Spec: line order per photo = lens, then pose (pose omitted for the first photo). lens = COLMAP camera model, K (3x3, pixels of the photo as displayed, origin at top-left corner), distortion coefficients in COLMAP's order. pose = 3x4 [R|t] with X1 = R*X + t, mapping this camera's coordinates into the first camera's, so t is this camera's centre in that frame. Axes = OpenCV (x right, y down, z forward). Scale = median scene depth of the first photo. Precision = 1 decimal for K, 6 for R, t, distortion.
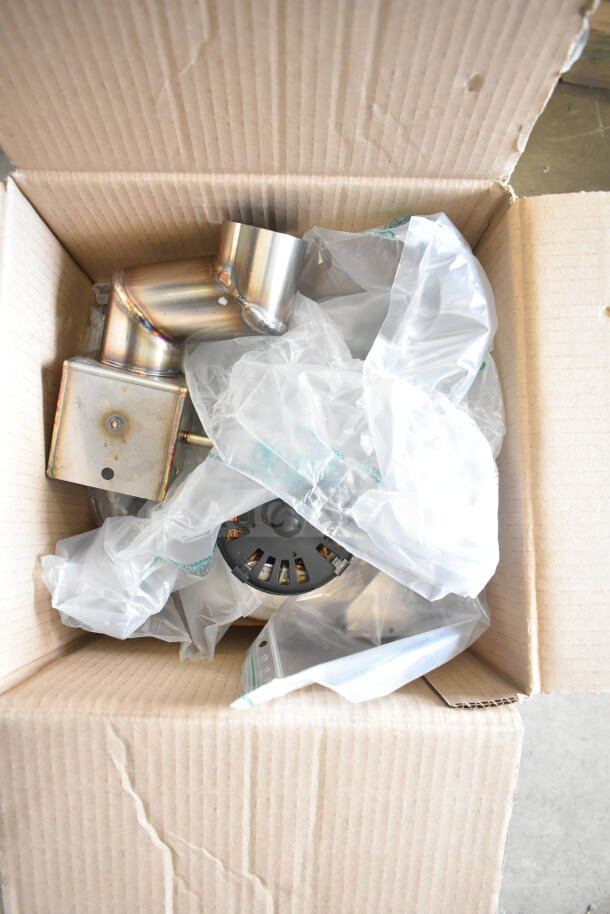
lens RADIAL K [[704.6, 0, 305.0], [0, 704.6, 457.0], [0, 0, 1]] dist [-0.016626, 0.002274]
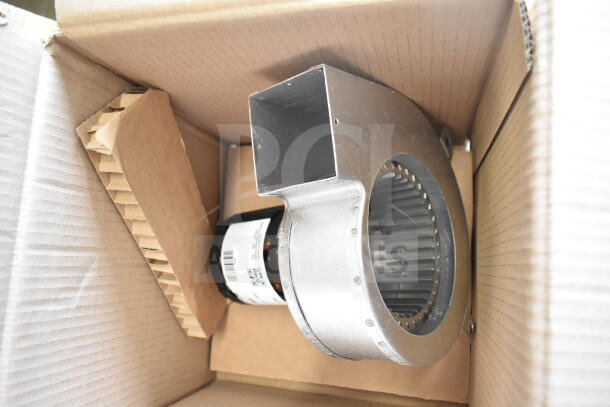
lens RADIAL K [[470.3, 0, 305.0], [0, 470.3, 203.5], [0, 0, 1]] dist [-0.016626, 0.002274]
pose [[0.024564, -0.994467, 0.102141, -0.047285], [0.986619, 0.007643, -0.162865, 0.158684], [0.161183, 0.104774, 0.981347, 0.352969]]
